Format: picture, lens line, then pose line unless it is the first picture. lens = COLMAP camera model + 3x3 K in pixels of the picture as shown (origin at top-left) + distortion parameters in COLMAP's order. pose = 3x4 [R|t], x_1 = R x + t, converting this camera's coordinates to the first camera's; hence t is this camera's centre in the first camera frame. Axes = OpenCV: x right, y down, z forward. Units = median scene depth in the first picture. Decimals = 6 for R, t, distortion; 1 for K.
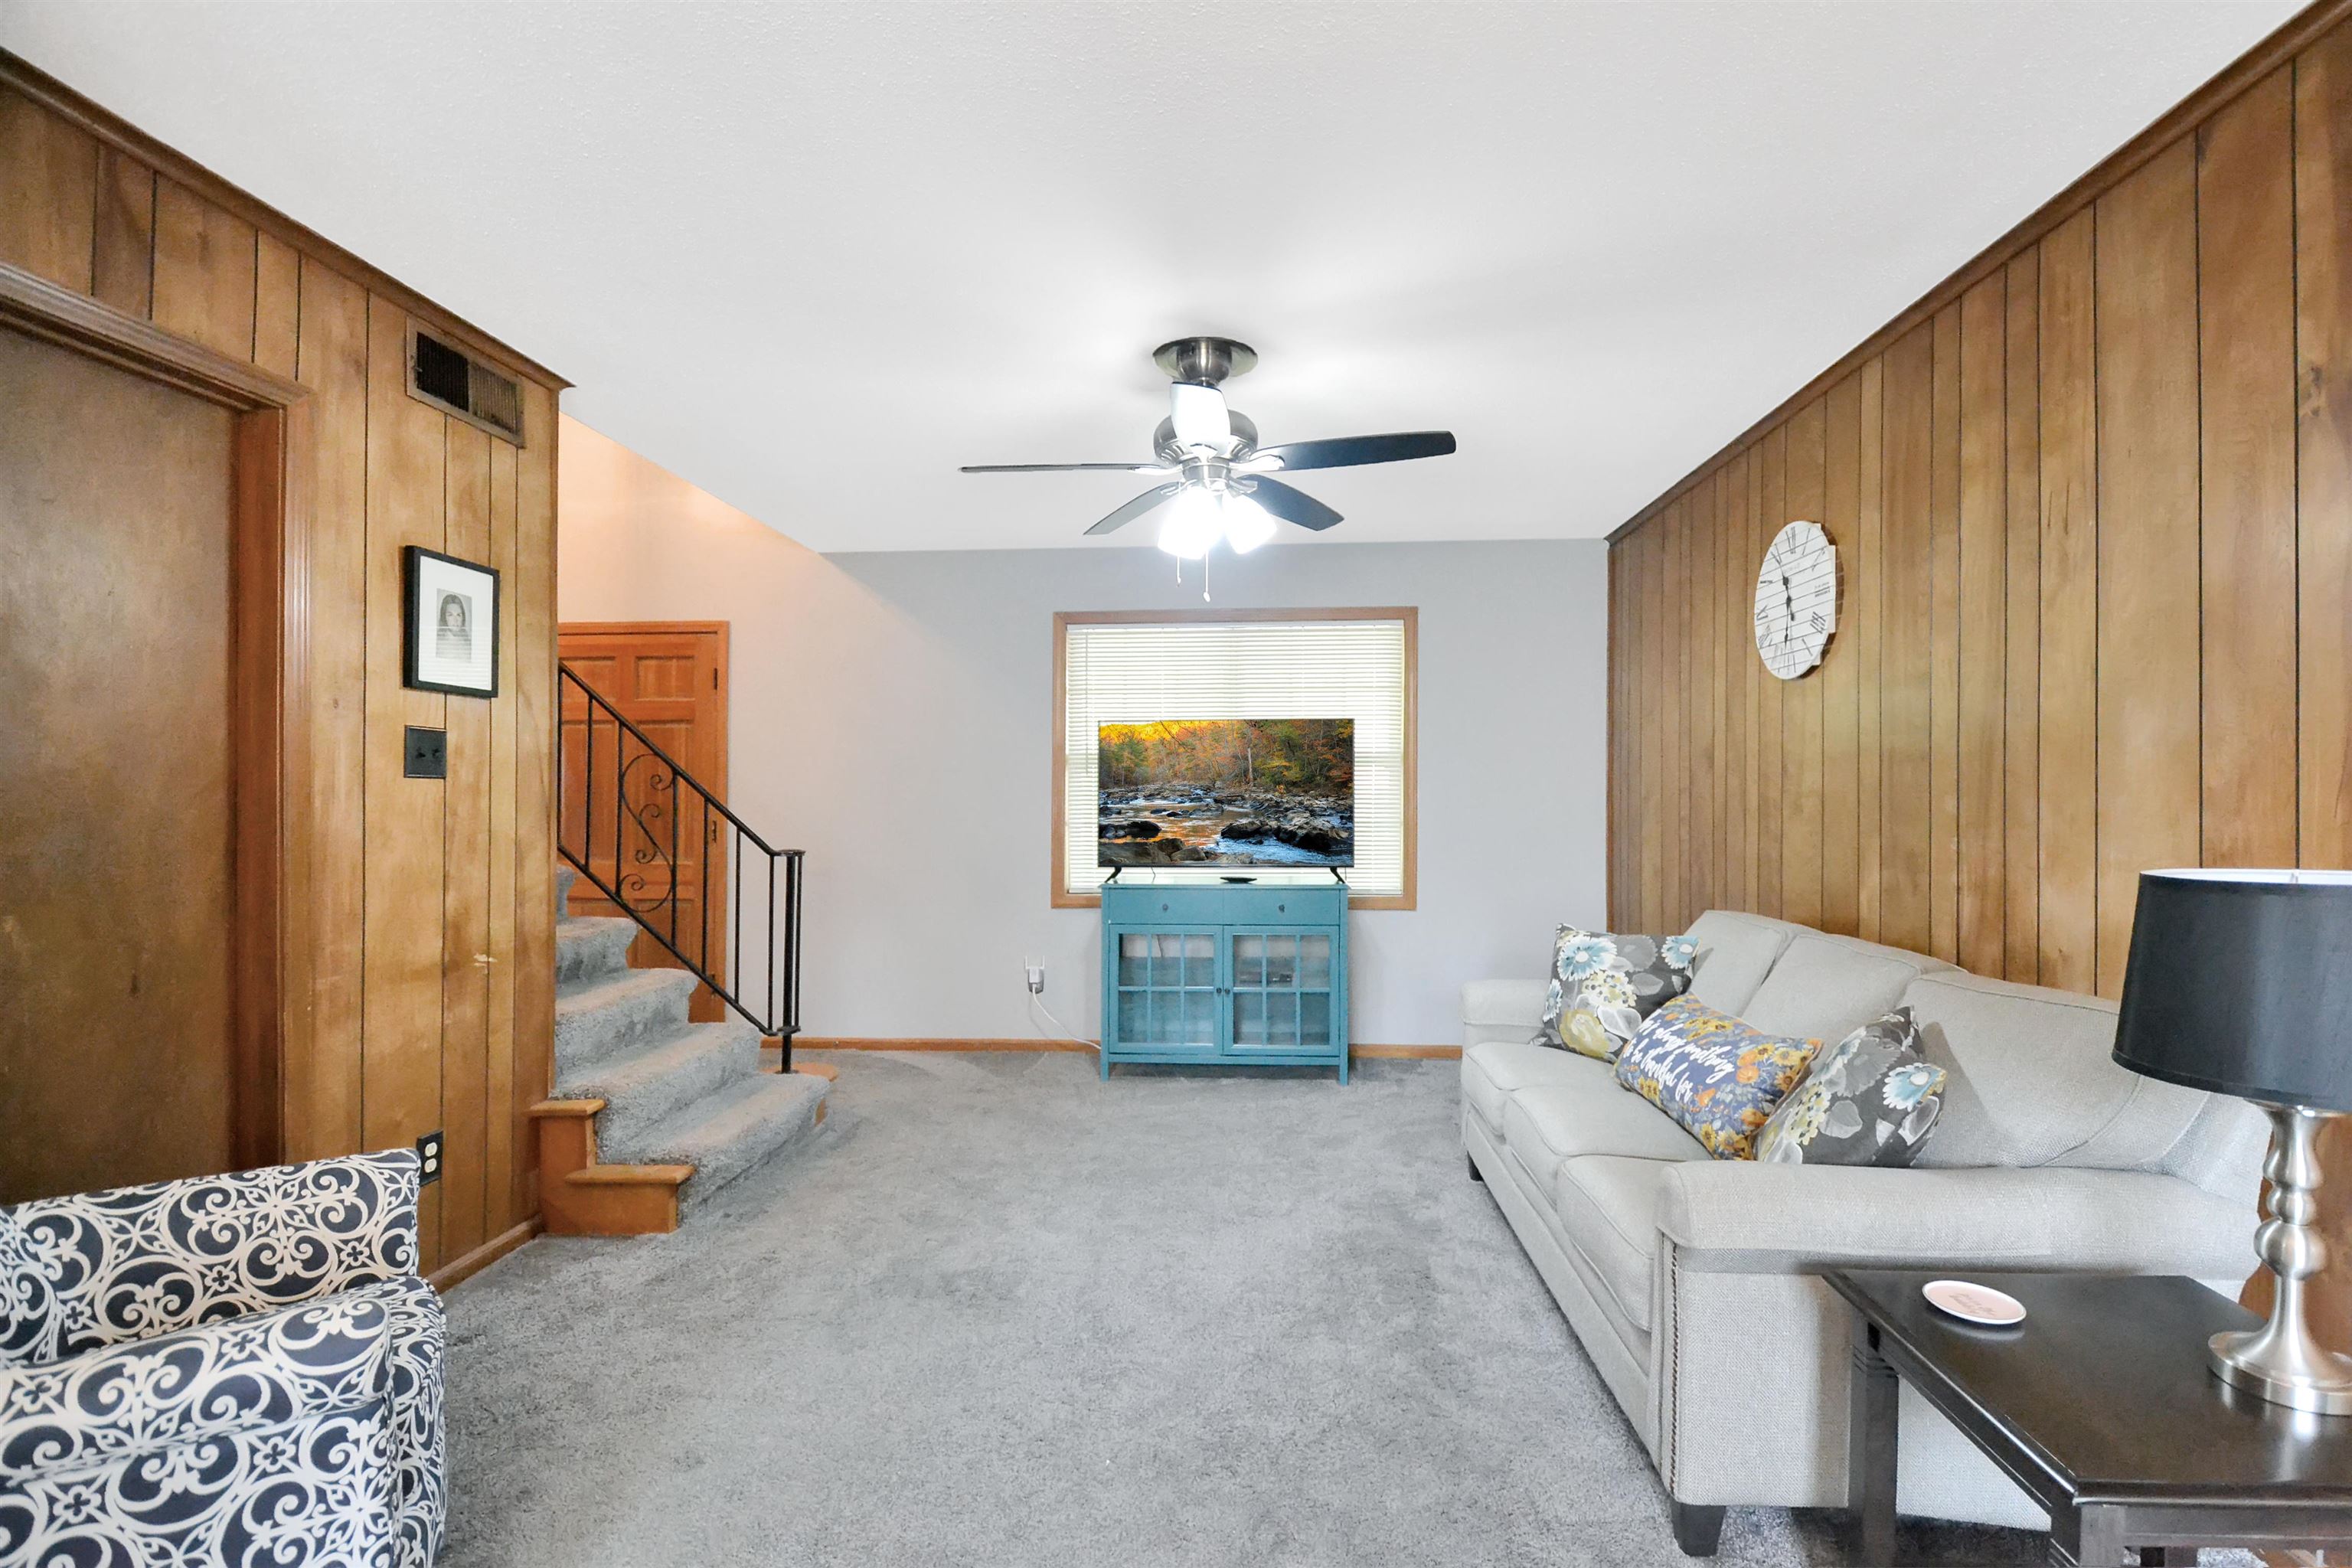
lens RADIAL K [[1077.9, 0, 1183.9], [0, 1077.9, 779.0], [0, 0, 1]] dist [0.005178, -0.011850]
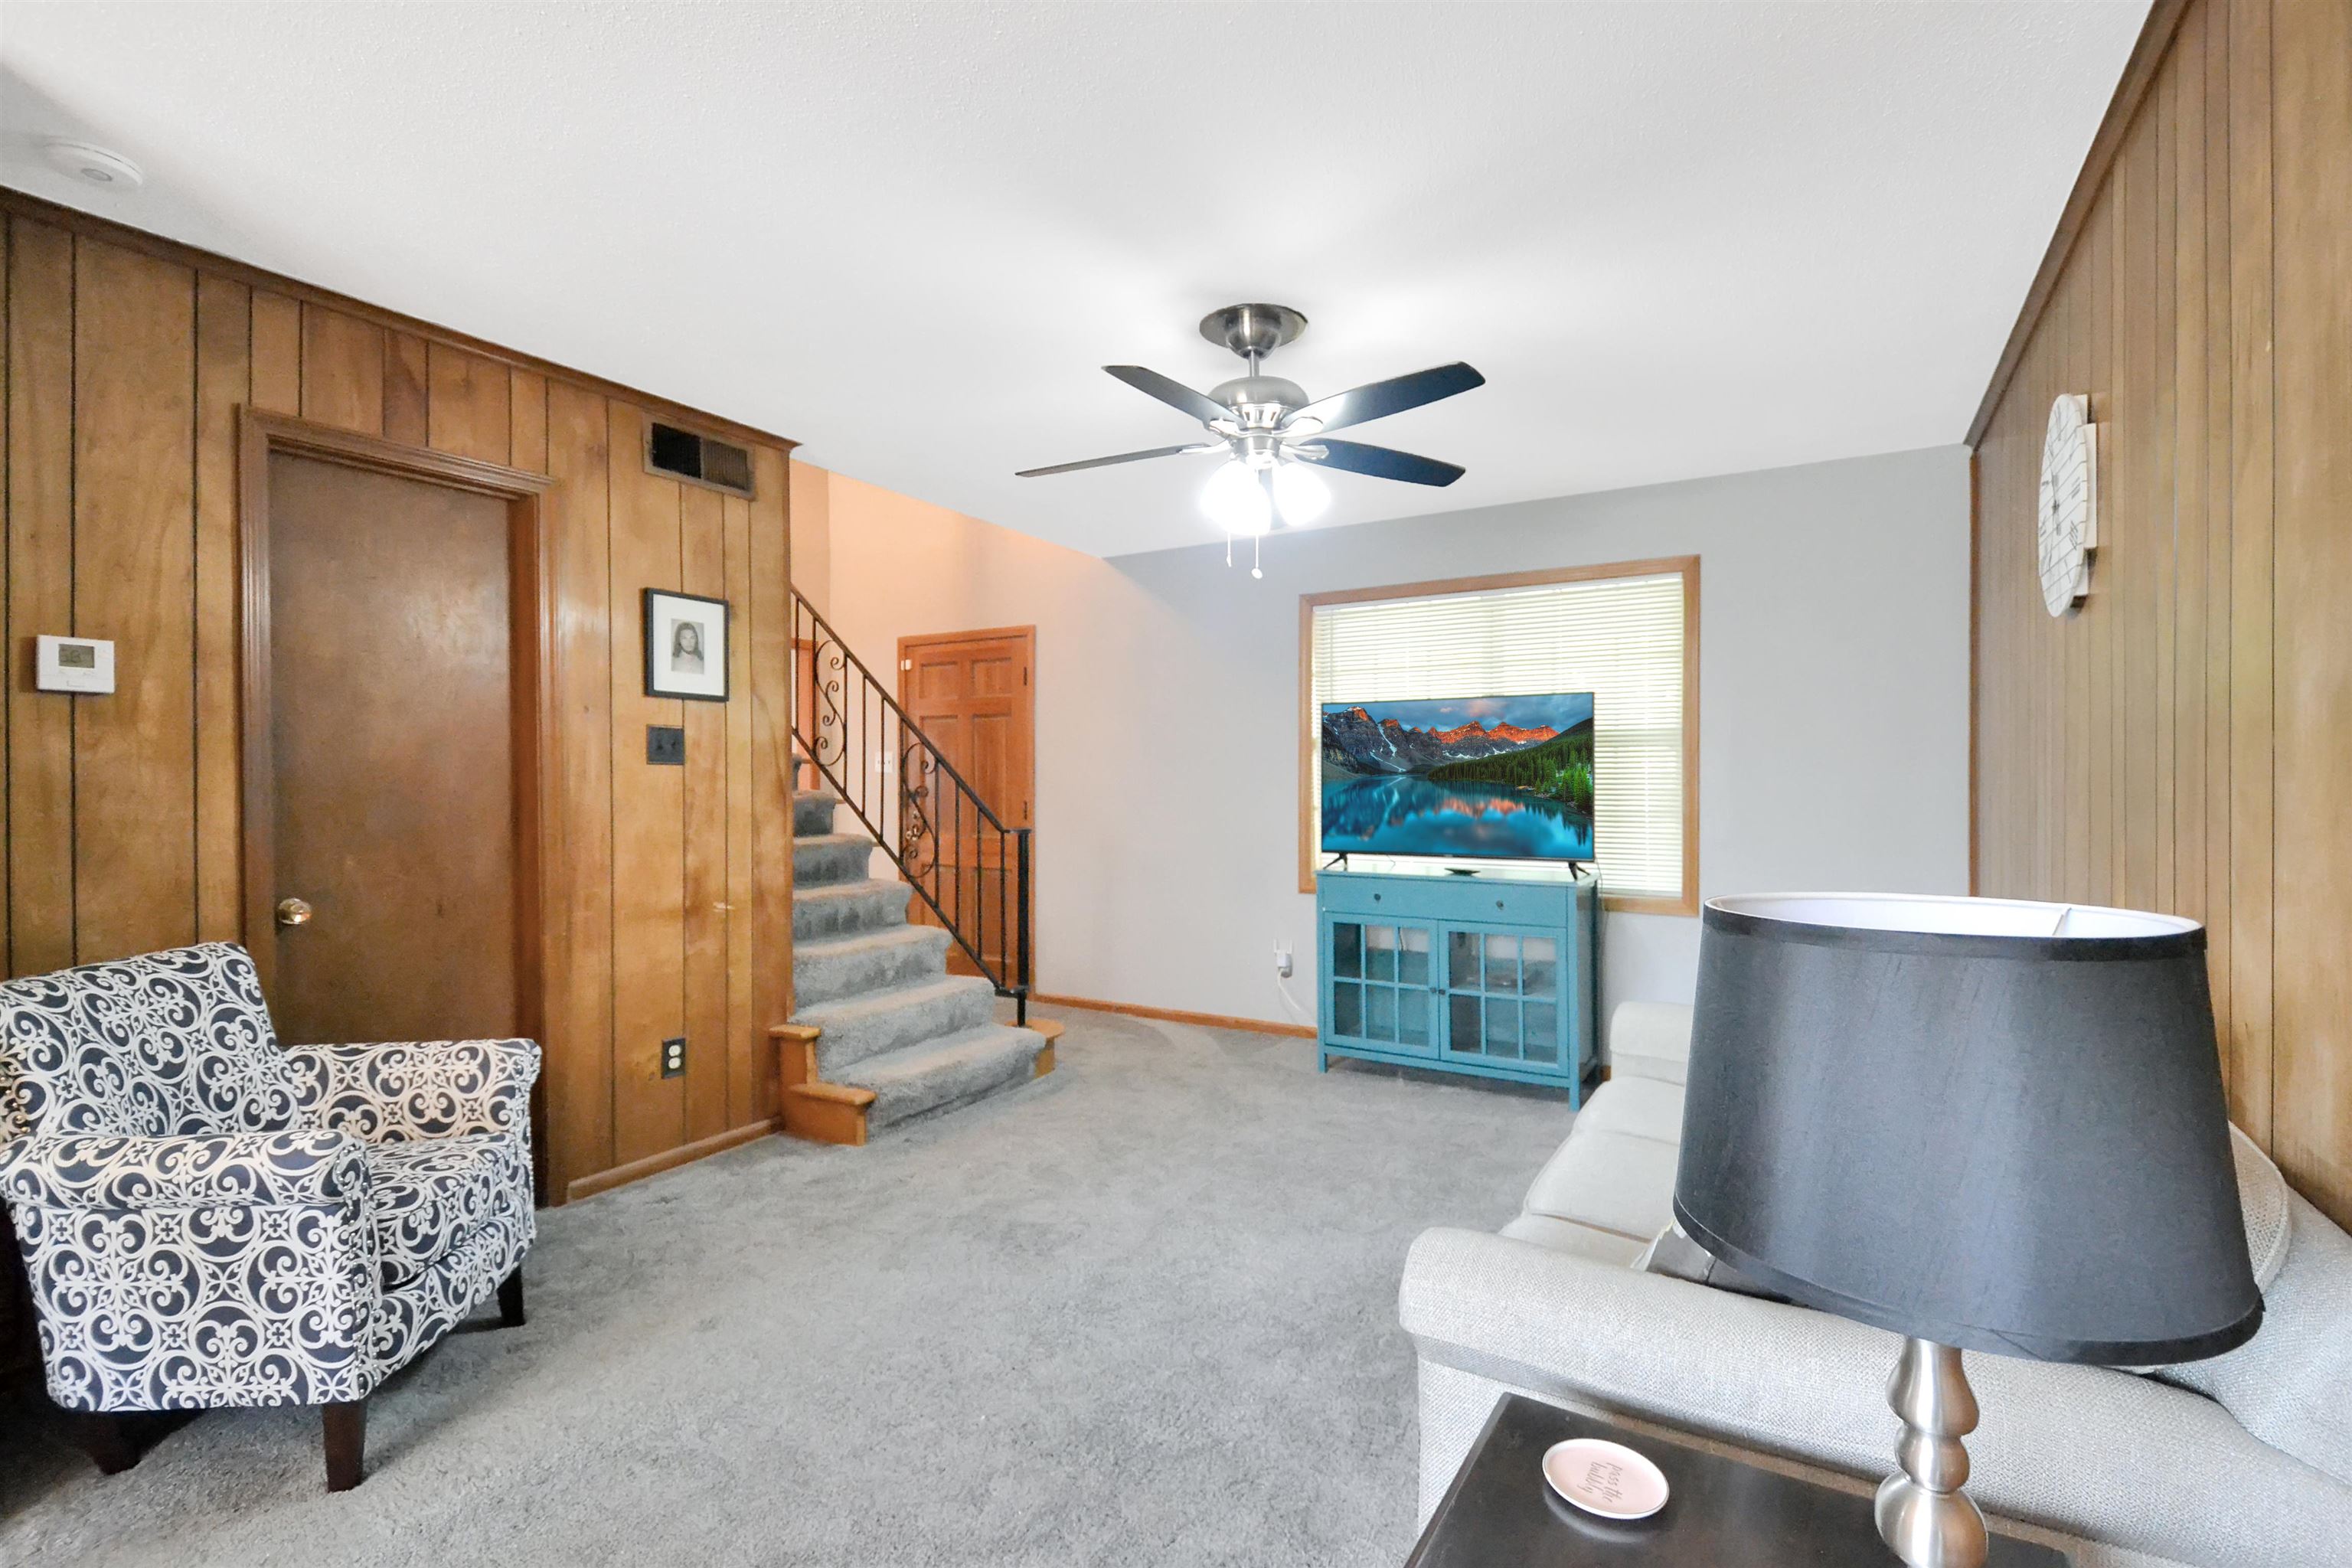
lens RADIAL K [[1077.9, 0, 1169.0], [0, 1077.9, 766.9], [0, 0, 1]] dist [0.005178, -0.011850]
pose [[0.889200, -0.003667, -0.457504, 0.404086], [0.005125, 0.999985, 0.001948, 0.001924], [0.457490, -0.004077, 0.889206, 0.110517]]
